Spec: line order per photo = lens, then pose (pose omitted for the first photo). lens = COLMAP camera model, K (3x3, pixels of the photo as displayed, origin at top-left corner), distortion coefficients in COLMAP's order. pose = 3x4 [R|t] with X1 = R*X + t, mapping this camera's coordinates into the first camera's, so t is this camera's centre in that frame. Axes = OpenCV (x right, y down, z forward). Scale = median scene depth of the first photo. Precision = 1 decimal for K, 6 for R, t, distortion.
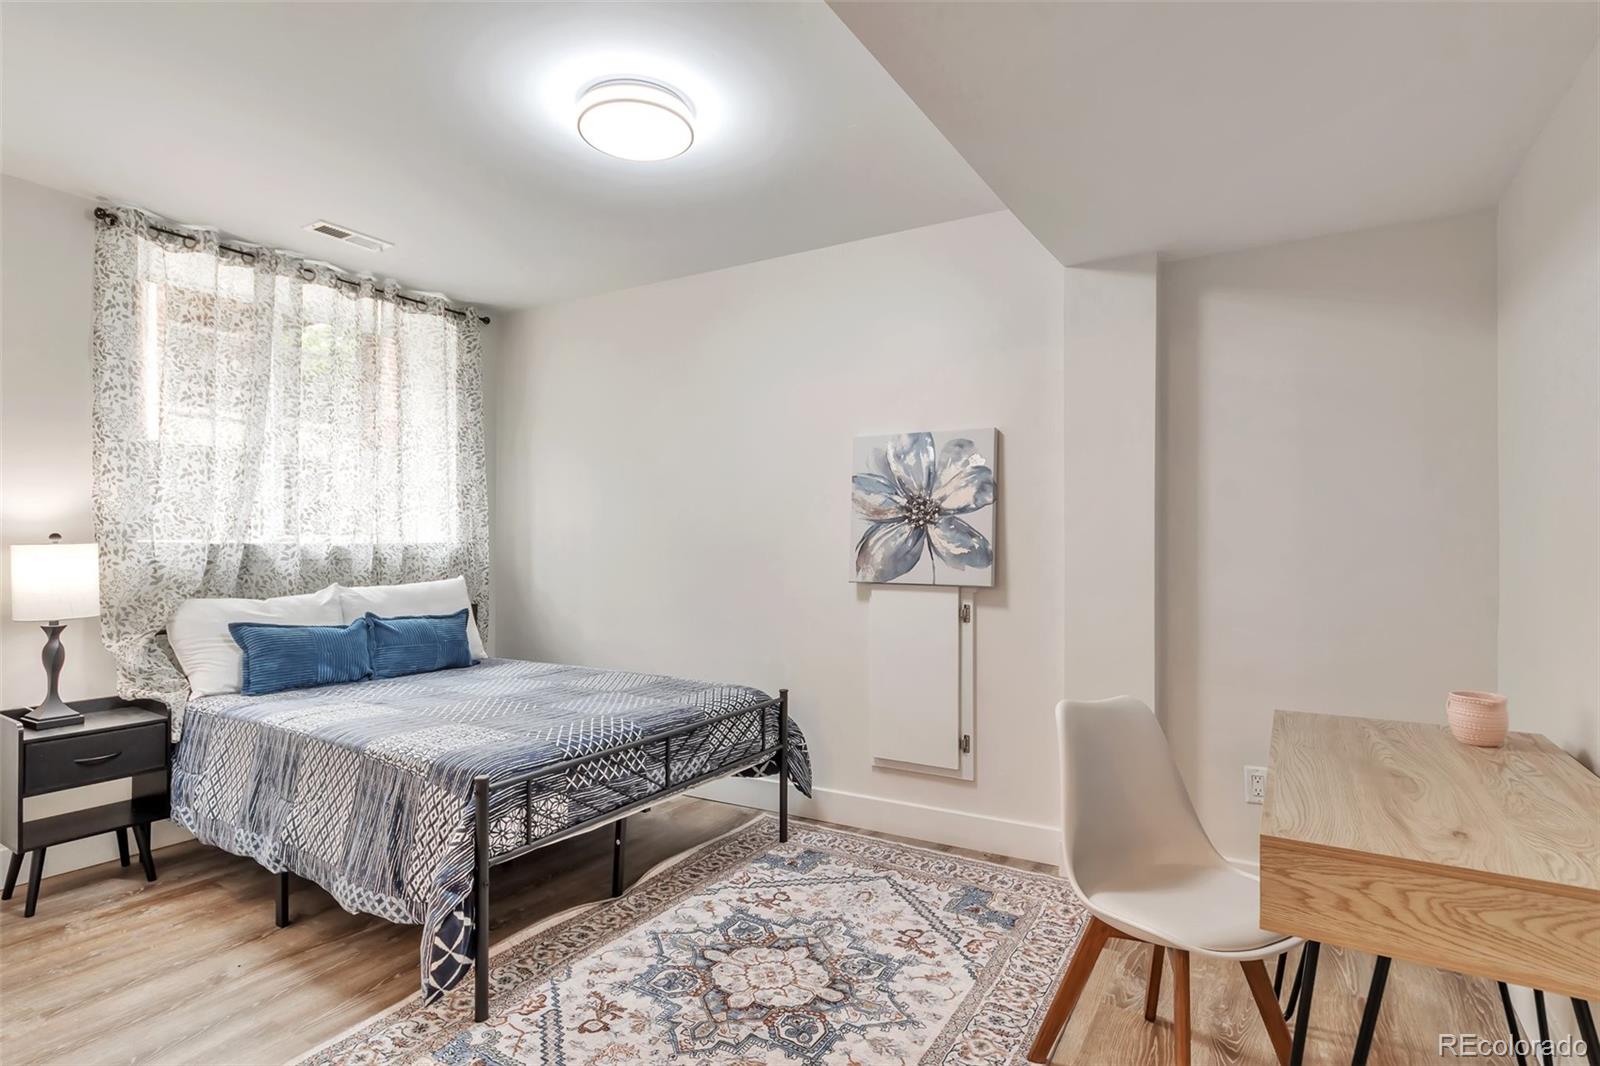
lens RADIAL K [[801.6, 0, 803.5], [0, 801.6, 542.6], [0, 0, 1]] dist [-0.001396, -0.000158]
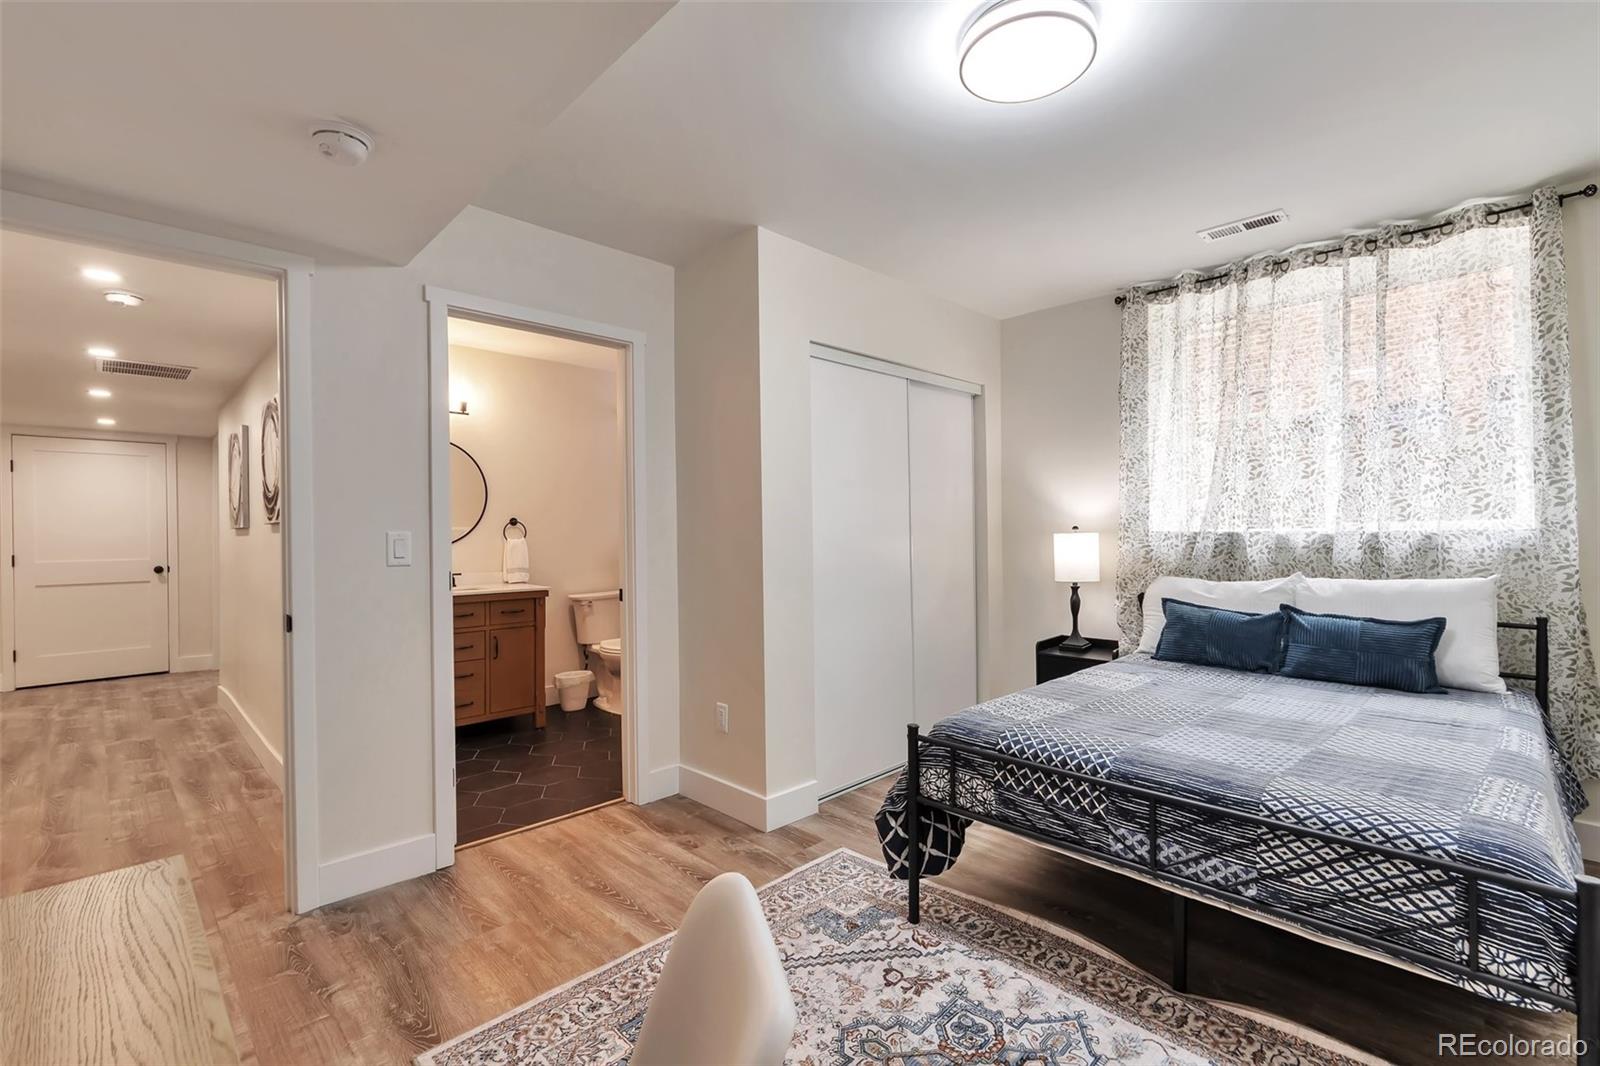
lens RADIAL K [[701.5, 0, 800.0], [0, 701.5, 533.0], [0, 0, 1]] dist [0.002573, 0.000012]
pose [[-0.230114, 0.002711, -0.973160, 0.520888], [0.007916, 0.999968, 0.000914, -0.003865], [0.973131, -0.007494, -0.230128, 0.819677]]
